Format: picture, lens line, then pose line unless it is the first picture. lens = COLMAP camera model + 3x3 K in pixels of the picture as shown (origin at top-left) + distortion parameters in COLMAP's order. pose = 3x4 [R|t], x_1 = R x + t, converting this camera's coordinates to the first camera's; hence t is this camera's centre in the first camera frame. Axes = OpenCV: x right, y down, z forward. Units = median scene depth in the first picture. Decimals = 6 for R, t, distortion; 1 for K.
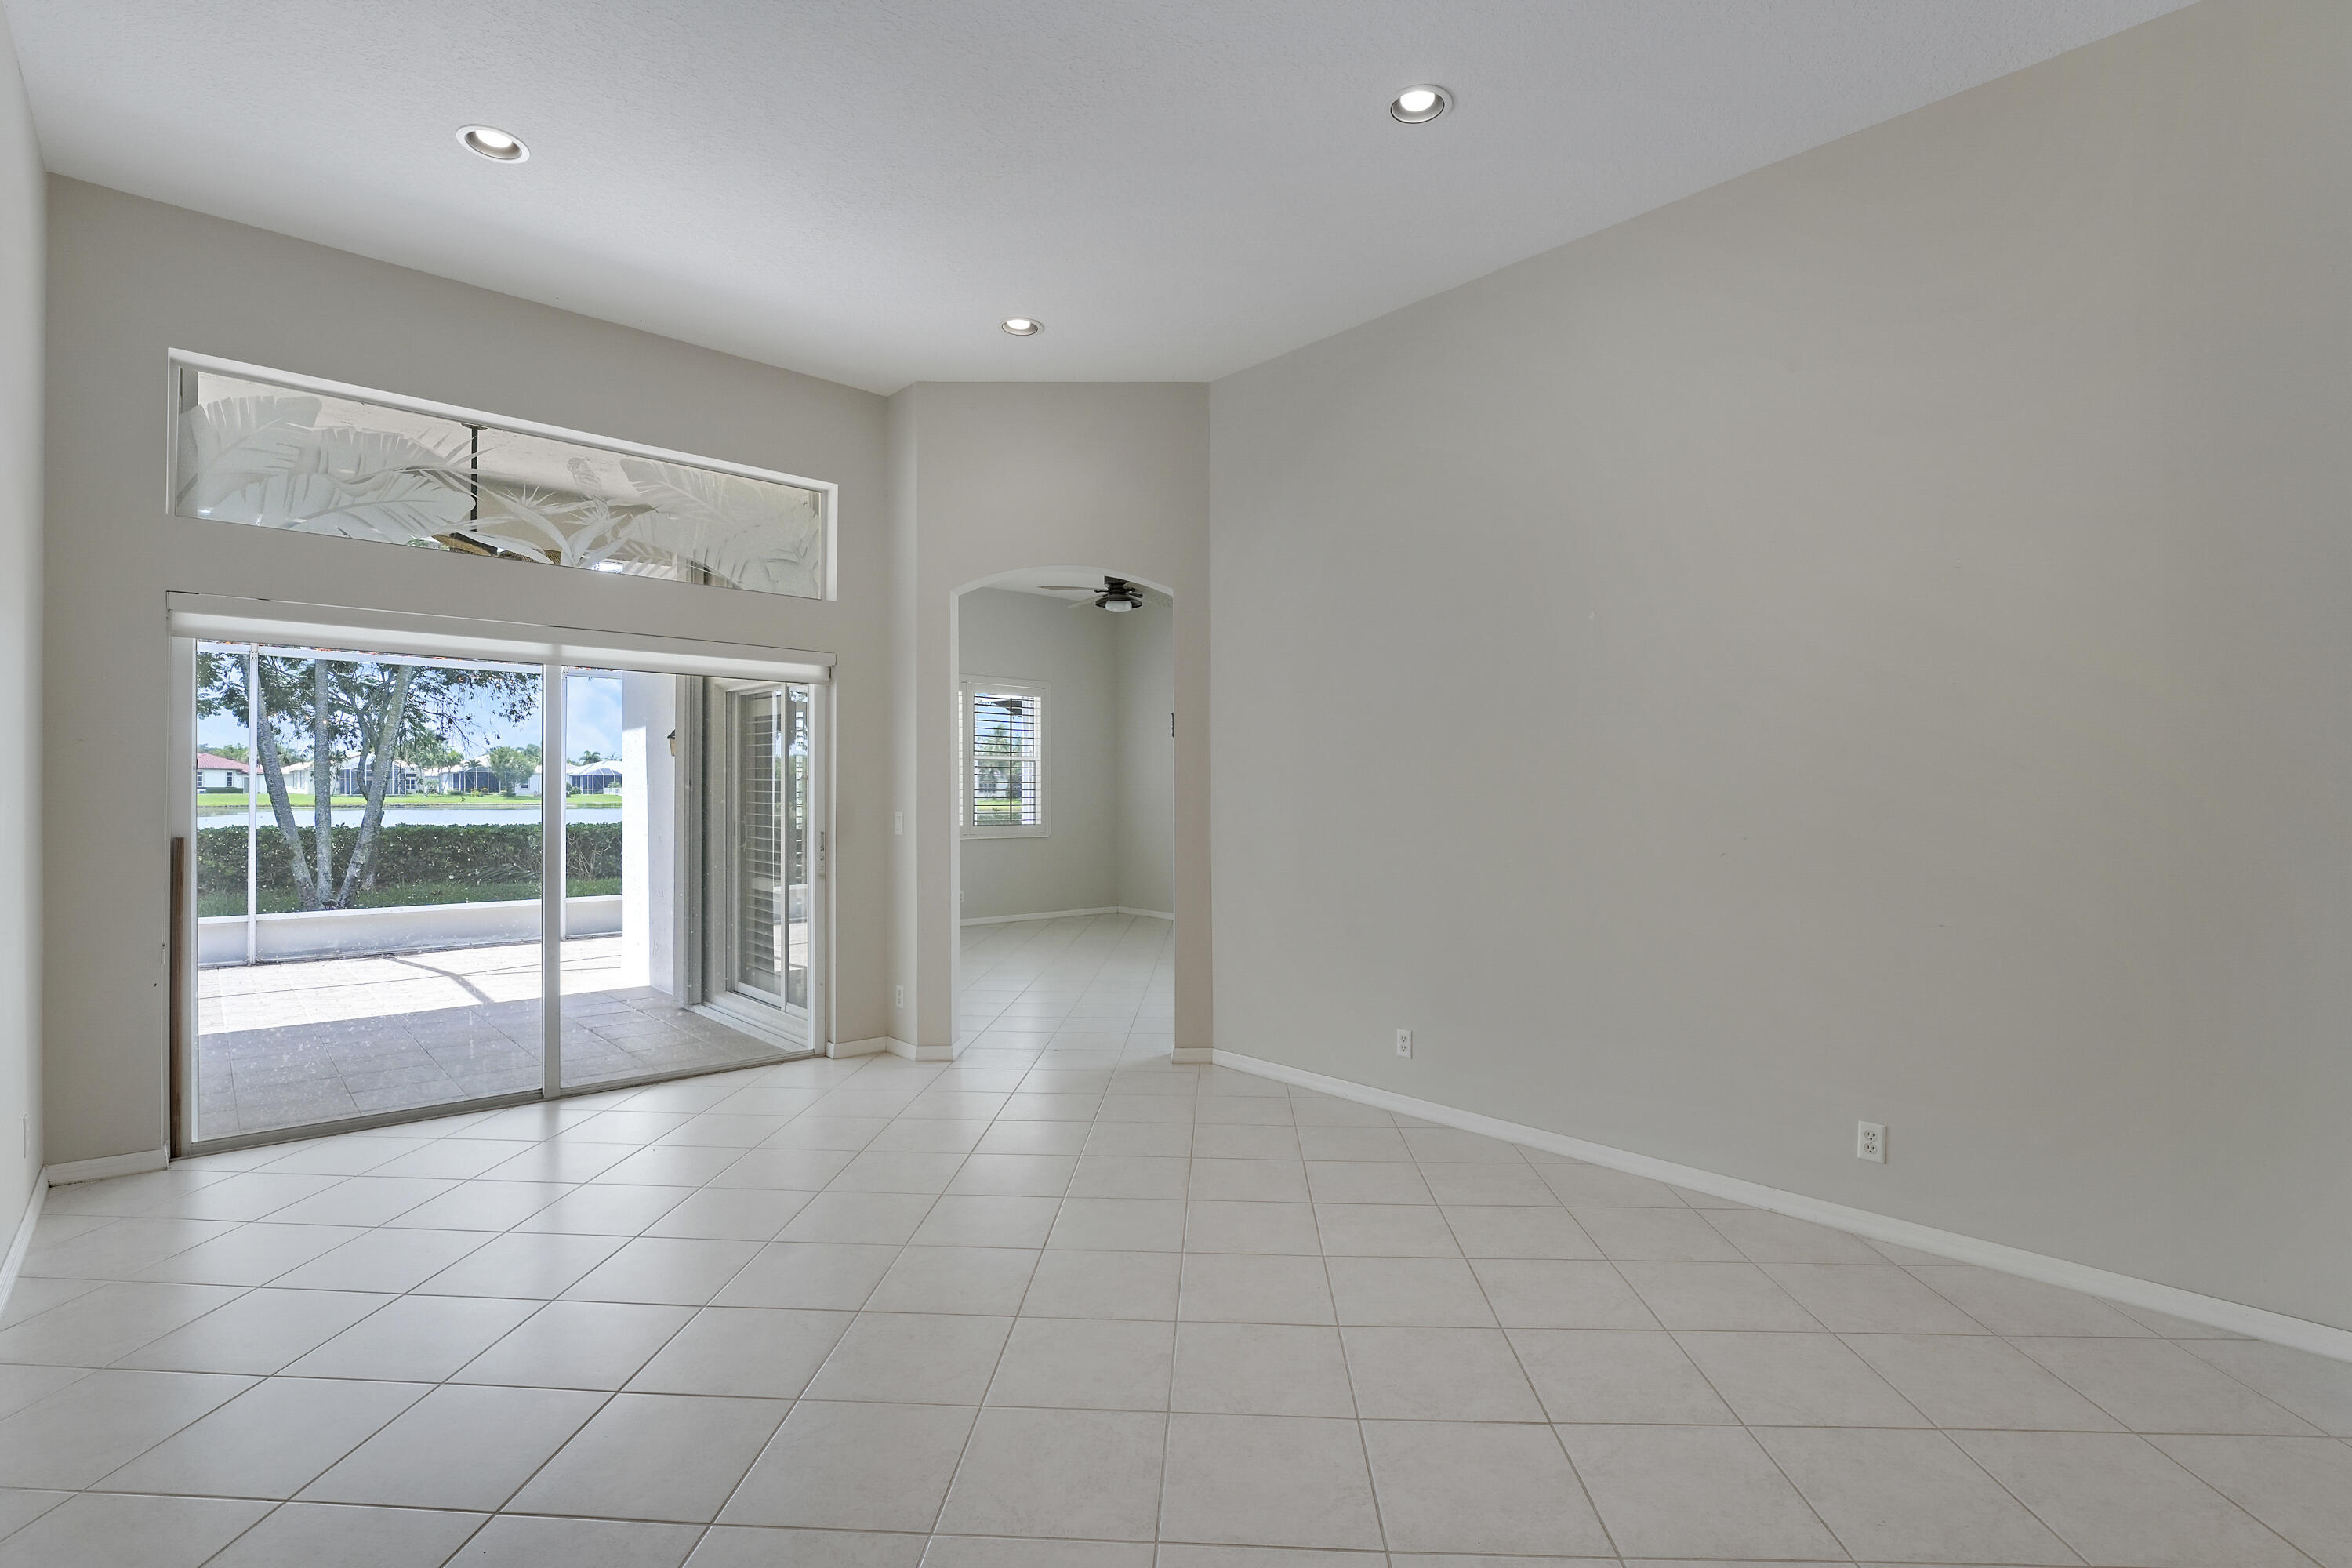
lens RADIAL K [[1058.7, 0, 1171.4], [0, 1058.7, 777.7], [0, 0, 1]] dist [-0.015571, -0.000066]
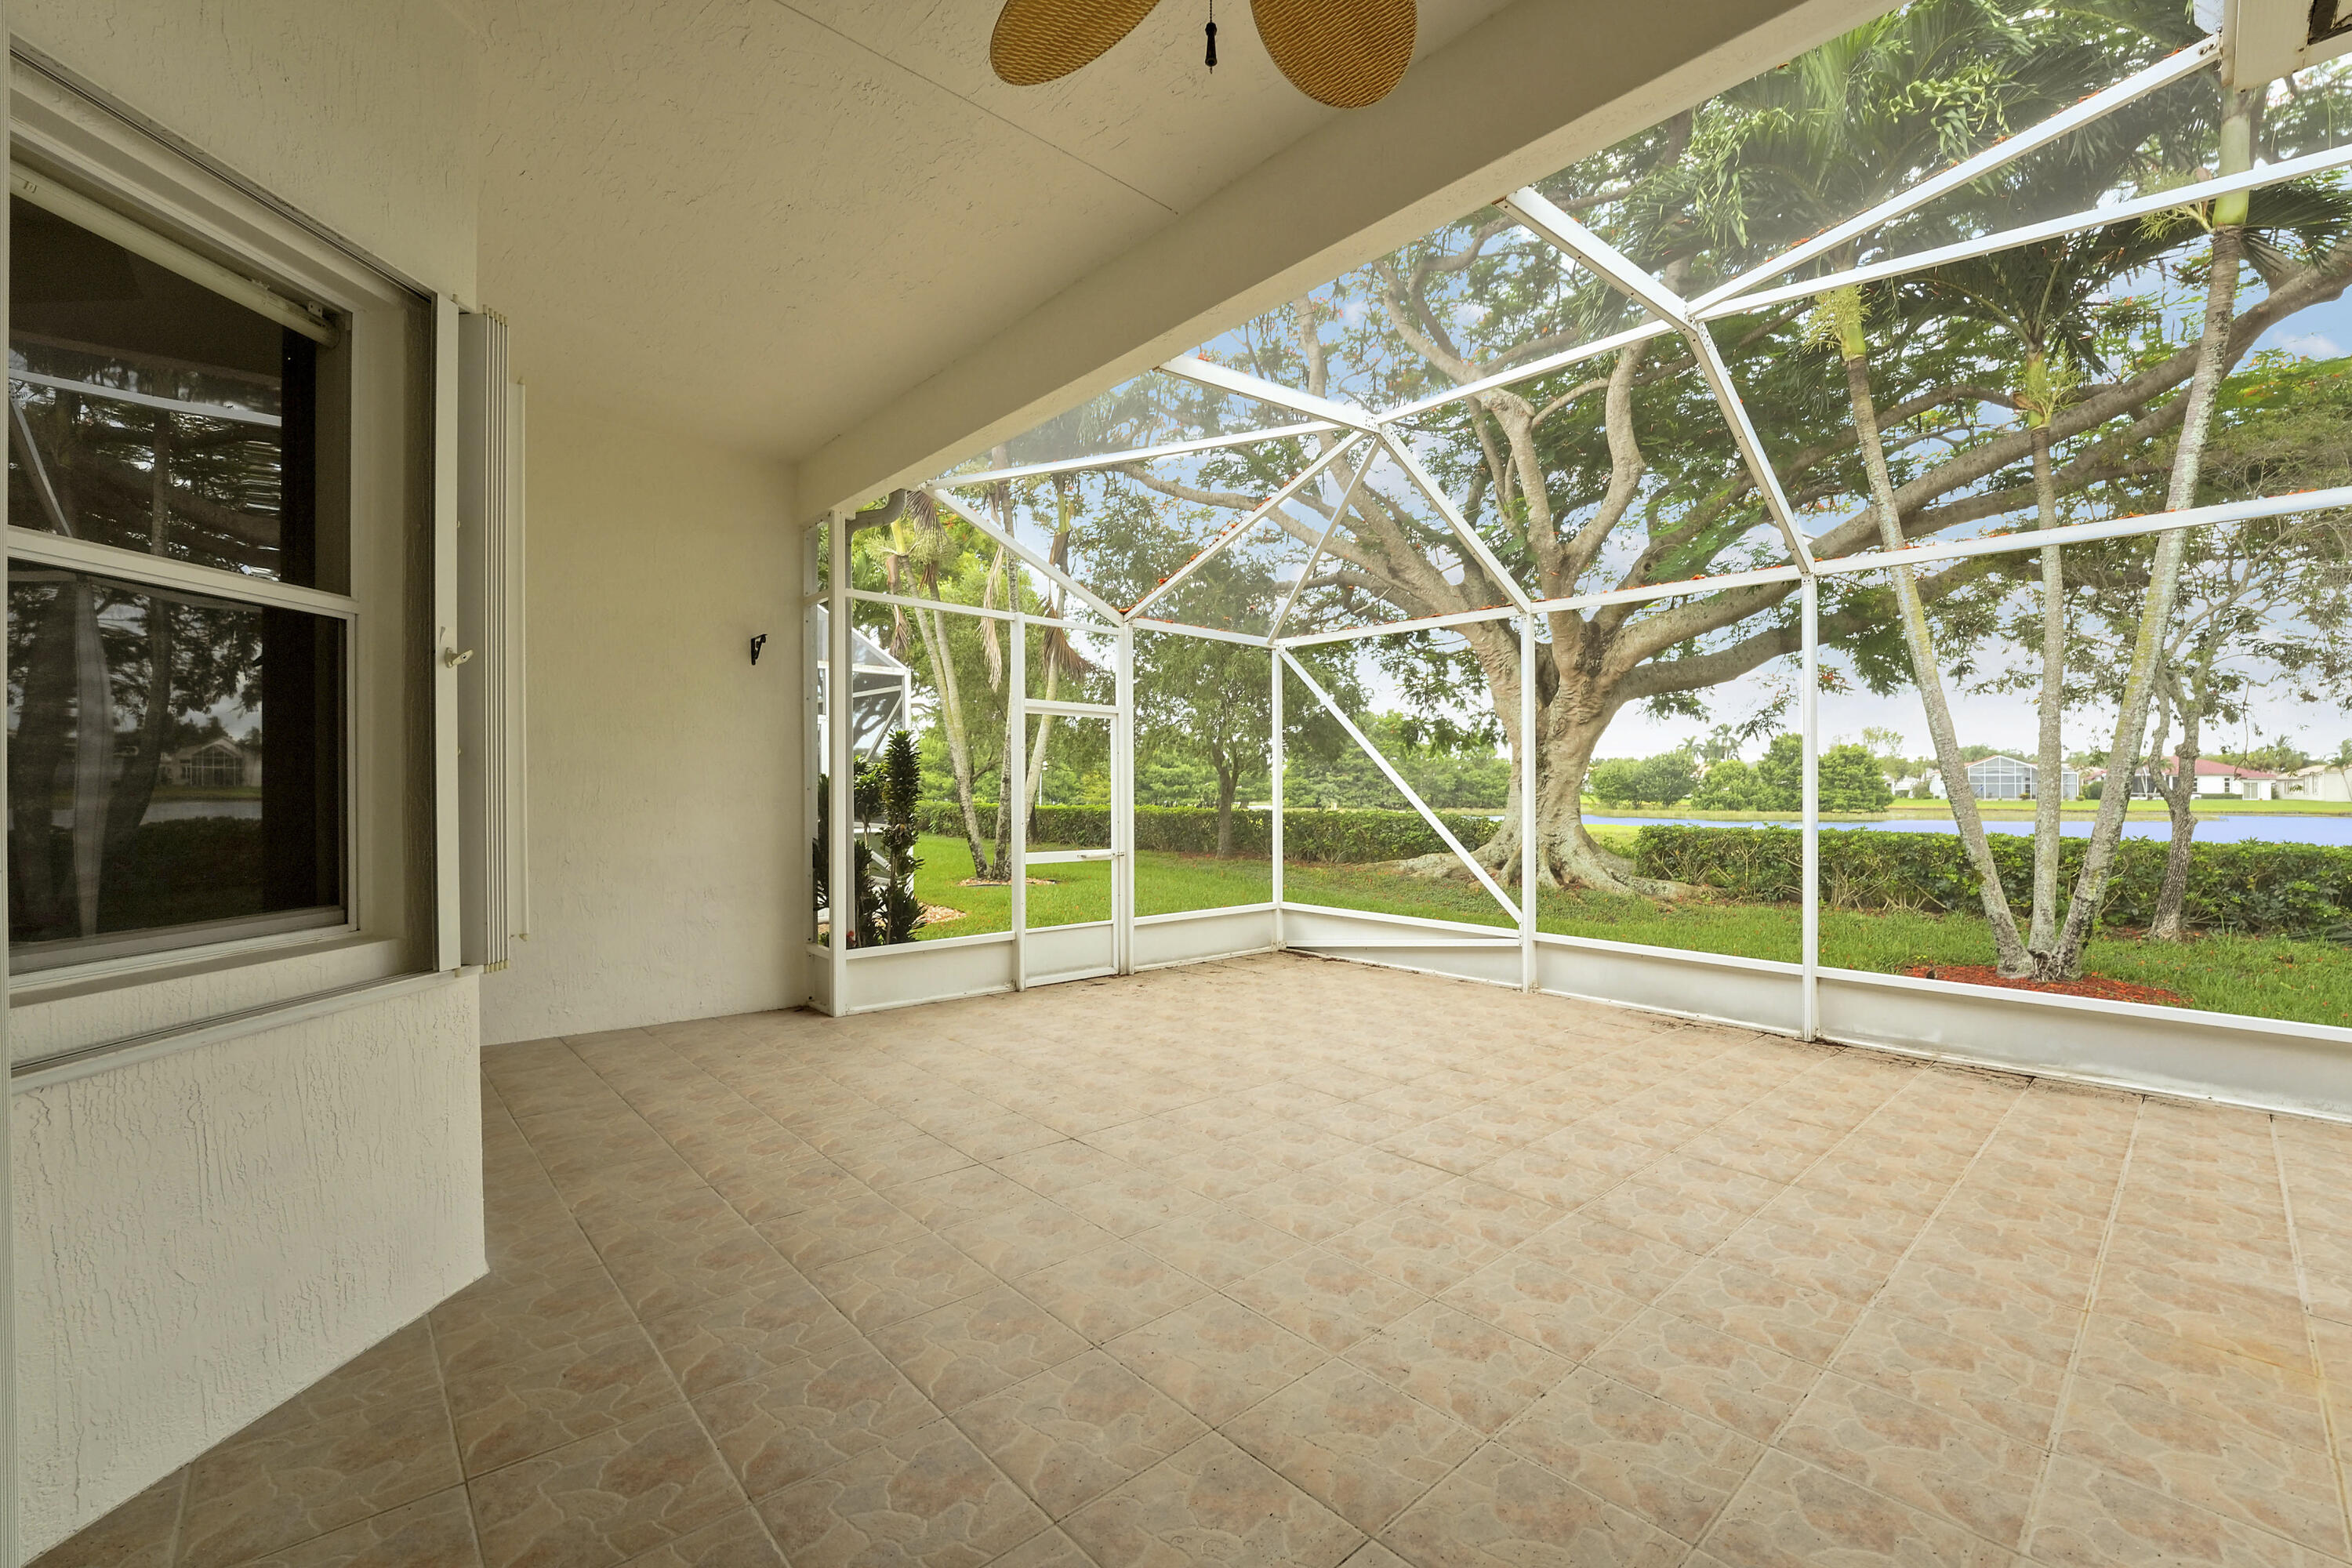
lens RADIAL K [[956.8, 0, 1178.9], [0, 956.8, 780.9], [0, 0, 1]] dist [-0.016458, 0.000448]
pose [[-0.005113, -0.011491, -0.999921, -0.352664], [0.007918, 0.999902, -0.011531, 0.021591], [0.999956, -0.007976, -0.005022, 0.795131]]
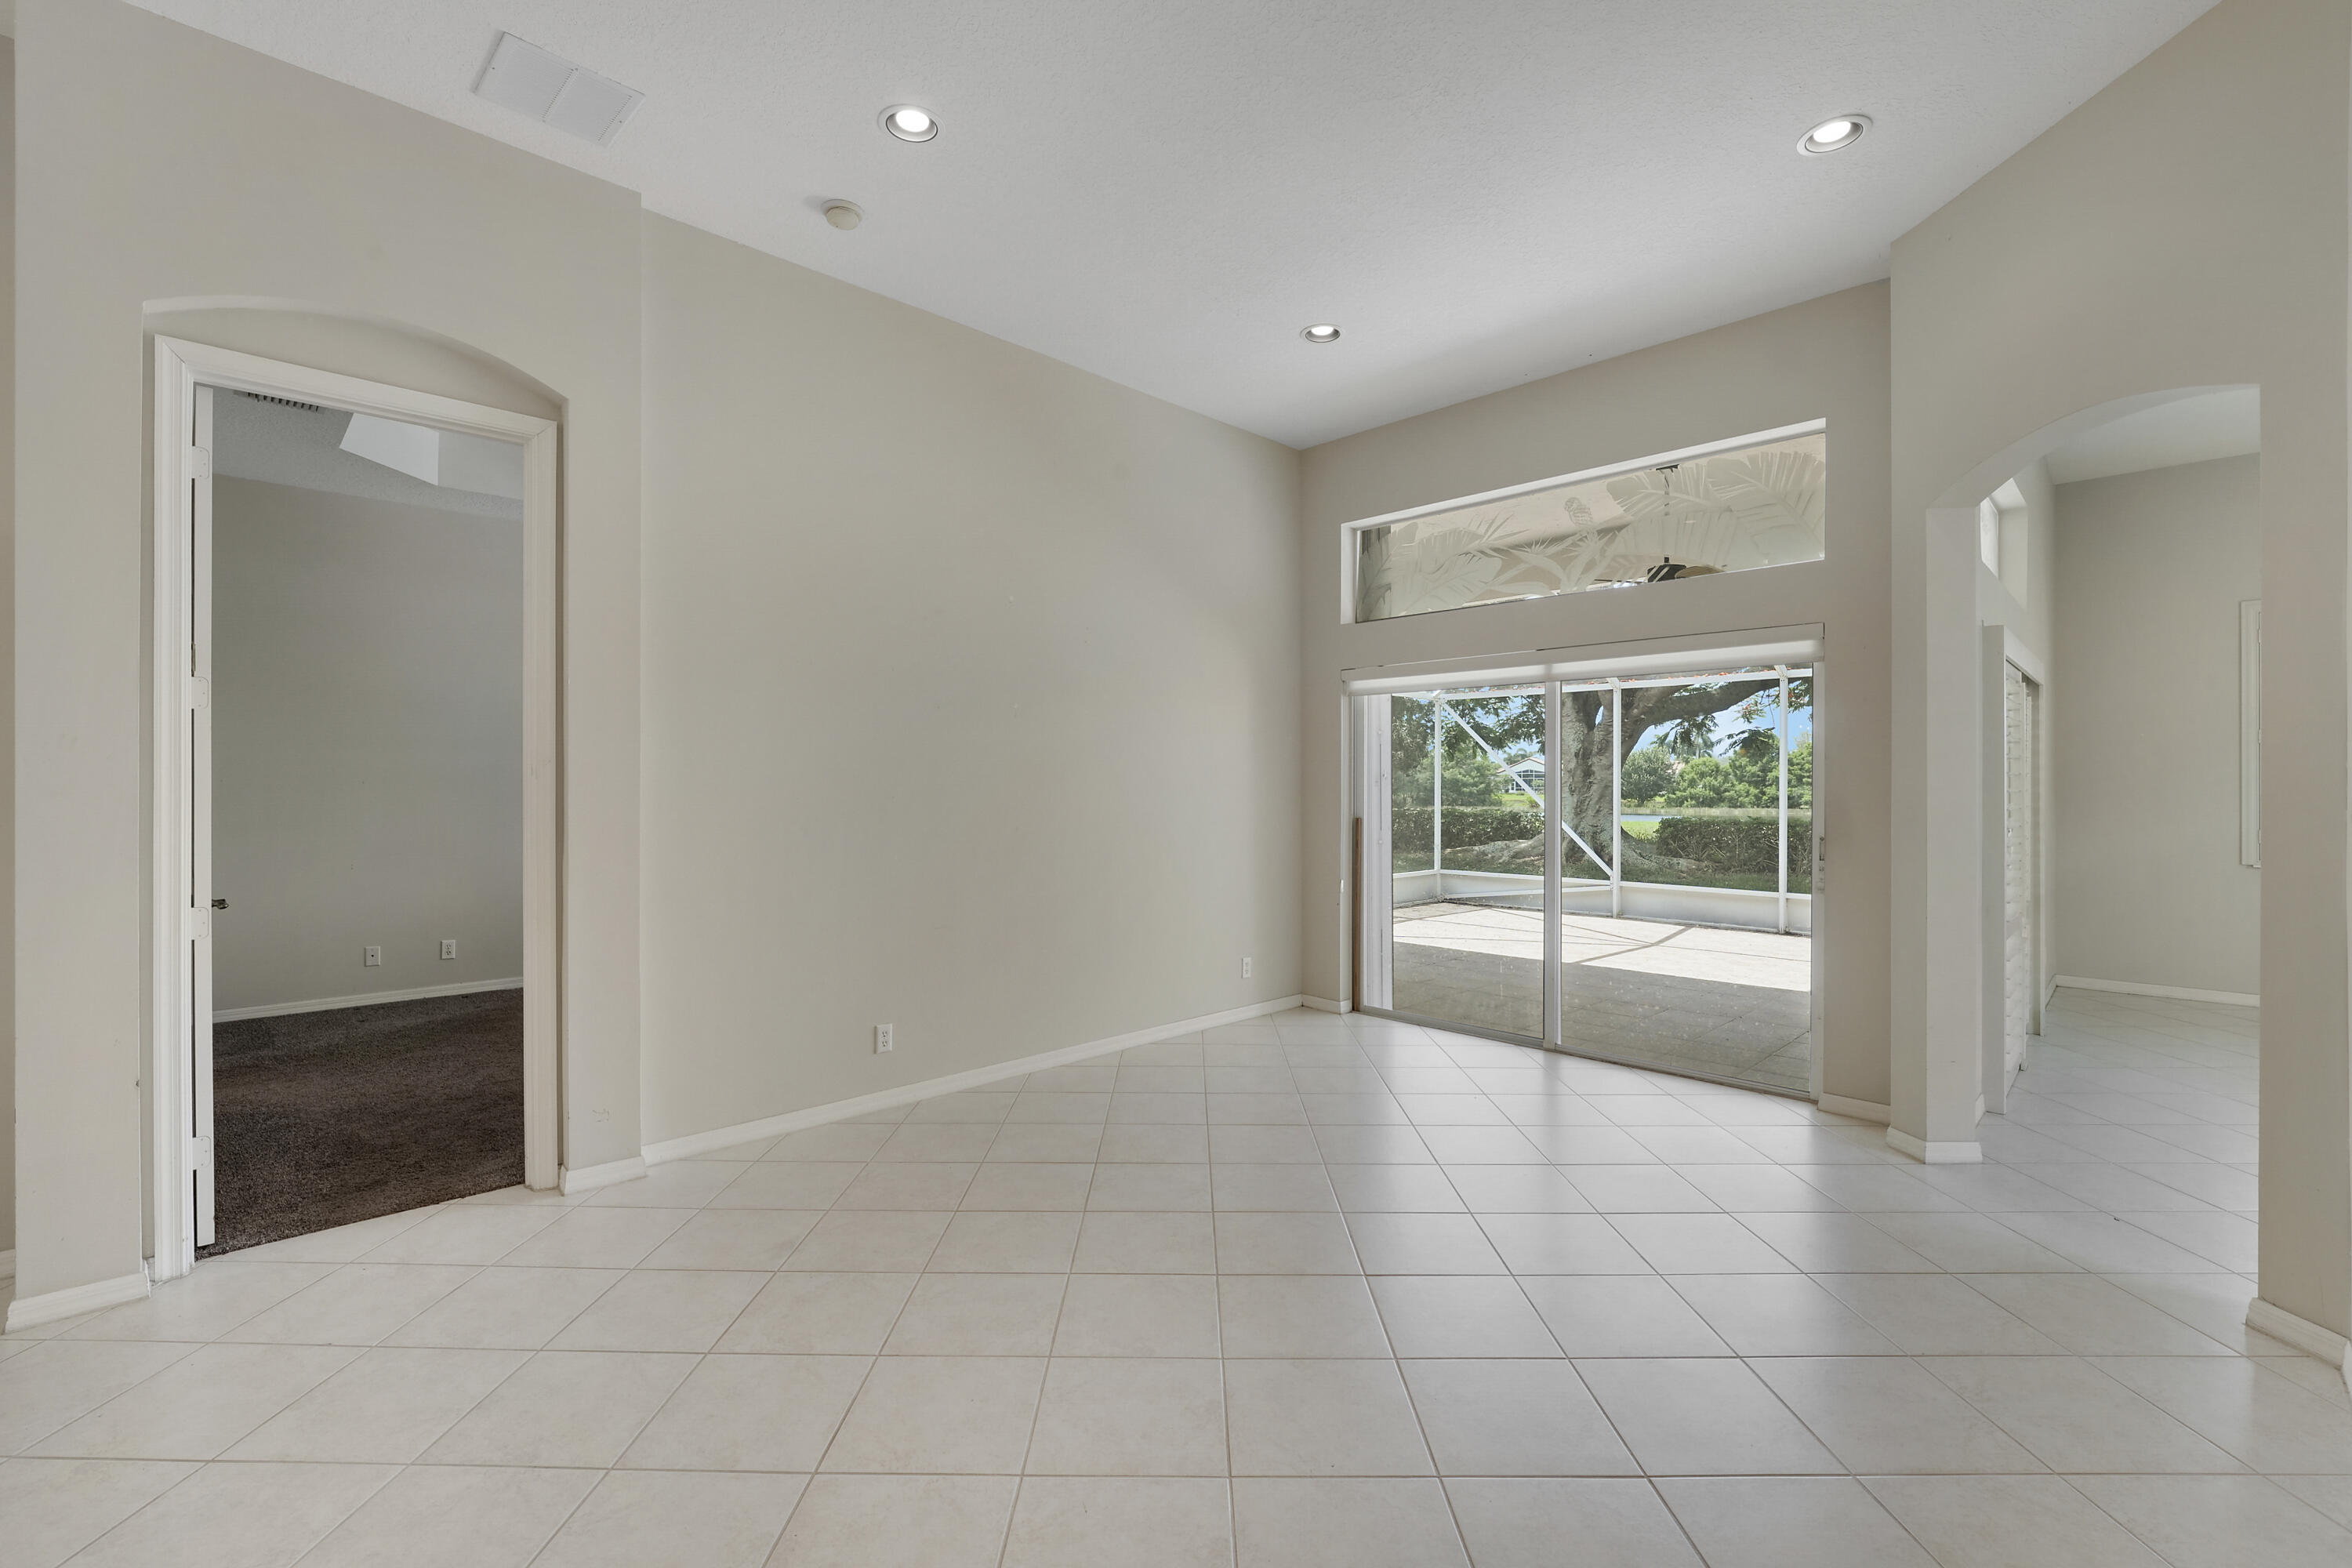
lens RADIAL K [[1017.6, 0, 1180.2], [0, 1017.6, 784.6], [0, 0, 1]] dist [-0.002994, -0.000033]
pose [[0.049200, -0.005665, -0.998773, 0.335653], [0.012624, 0.999908, -0.005049, 0.005290], [0.998709, -0.012360, 0.049267, 0.336336]]
